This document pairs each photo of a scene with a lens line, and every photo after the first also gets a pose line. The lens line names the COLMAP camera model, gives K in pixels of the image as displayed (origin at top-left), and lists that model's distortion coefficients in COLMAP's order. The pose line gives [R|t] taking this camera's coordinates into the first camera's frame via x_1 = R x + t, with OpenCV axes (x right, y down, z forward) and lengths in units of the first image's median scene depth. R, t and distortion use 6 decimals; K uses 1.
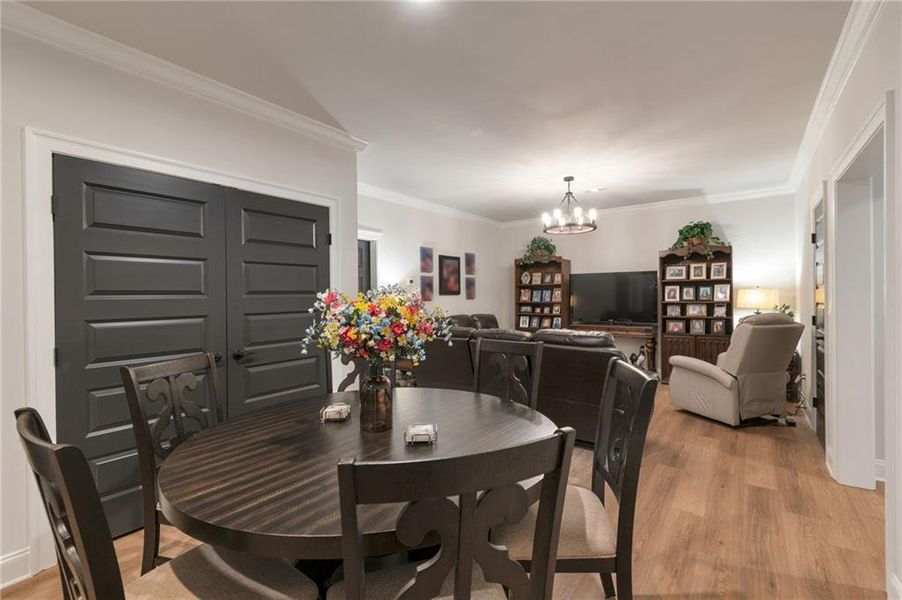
lens RADIAL K [[400.5, 0, 453.0], [0, 400.5, 304.2], [0, 0, 1]] dist [0.000219, 0.000328]
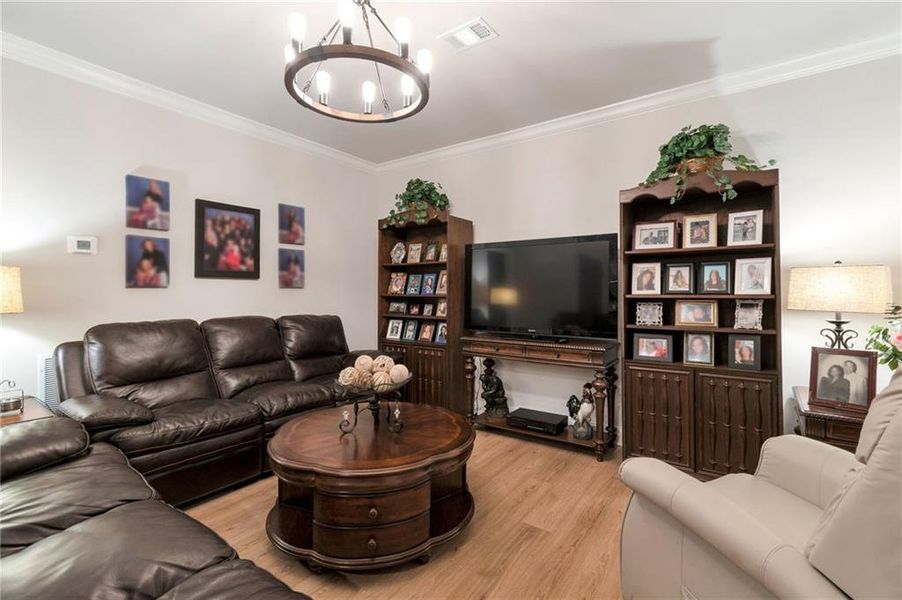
lens RADIAL K [[396.9, 0, 458.9], [0, 396.9, 296.0], [0, 0, 1]] dist [0.001781, 0.000281]
pose [[0.999651, 0.012173, 0.023441, 0.307266], [-0.011870, 0.999845, -0.013036, 0.003083], [-0.023596, 0.012753, 0.999640, 0.521454]]
